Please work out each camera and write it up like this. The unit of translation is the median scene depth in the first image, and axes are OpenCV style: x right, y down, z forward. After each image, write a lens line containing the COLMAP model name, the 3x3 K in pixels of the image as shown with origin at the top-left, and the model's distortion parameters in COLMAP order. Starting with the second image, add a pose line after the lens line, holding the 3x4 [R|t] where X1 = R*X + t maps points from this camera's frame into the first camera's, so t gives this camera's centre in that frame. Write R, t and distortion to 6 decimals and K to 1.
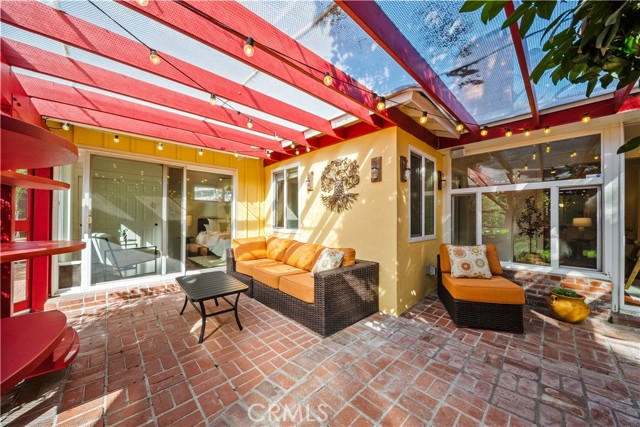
lens RADIAL K [[226.0, 0, 321.3], [0, 226.0, 217.4], [0, 0, 1]] dist [-0.002231, -0.000273]
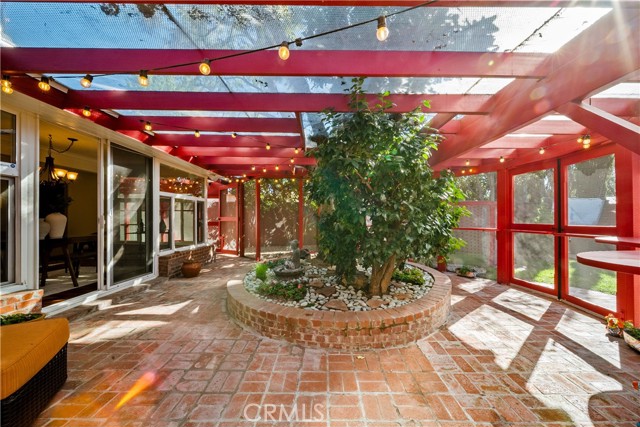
lens RADIAL K [[233.4, 0, 326.1], [0, 233.4, 215.9], [0, 0, 1]] dist [-0.003184, -0.000236]
pose [[-0.726496, 0.001583, 0.687169, -0.181899], [-0.001400, 0.999992, -0.003784, -0.001305], [-0.687169, -0.003711, -0.726488, 0.872467]]
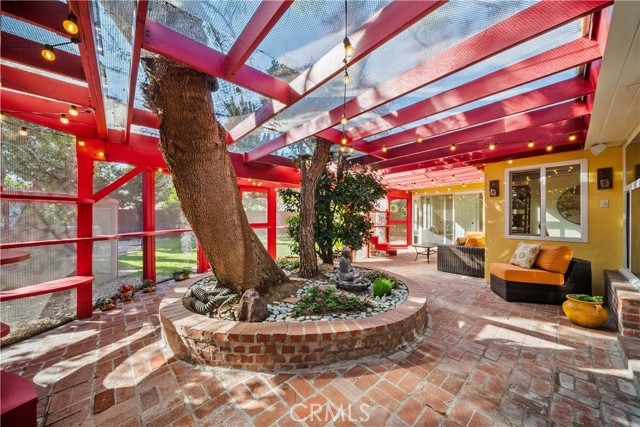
lens RADIAL K [[226.0, 0, 321.3], [0, 226.0, 217.4], [0, 0, 1]] dist [-0.002231, -0.000273]
pose [[-0.032819, -0.002472, -0.999458, 2.147499], [-0.002661, 0.999994, -0.002386, -0.016213], [0.999458, 0.002581, -0.032825, -0.137536]]
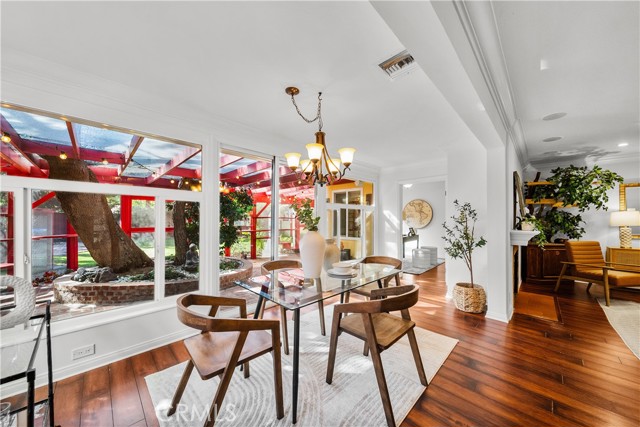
lens RADIAL K [[226.0, 0, 321.3], [0, 226.0, 217.4], [0, 0, 1]] dist [-0.002231, -0.000273]
pose [[0.024573, -0.010569, -0.999642, 2.886313], [-0.001159, 0.999943, -0.010600, -0.066607], [0.999697, 0.001419, 0.024559, 1.017254]]
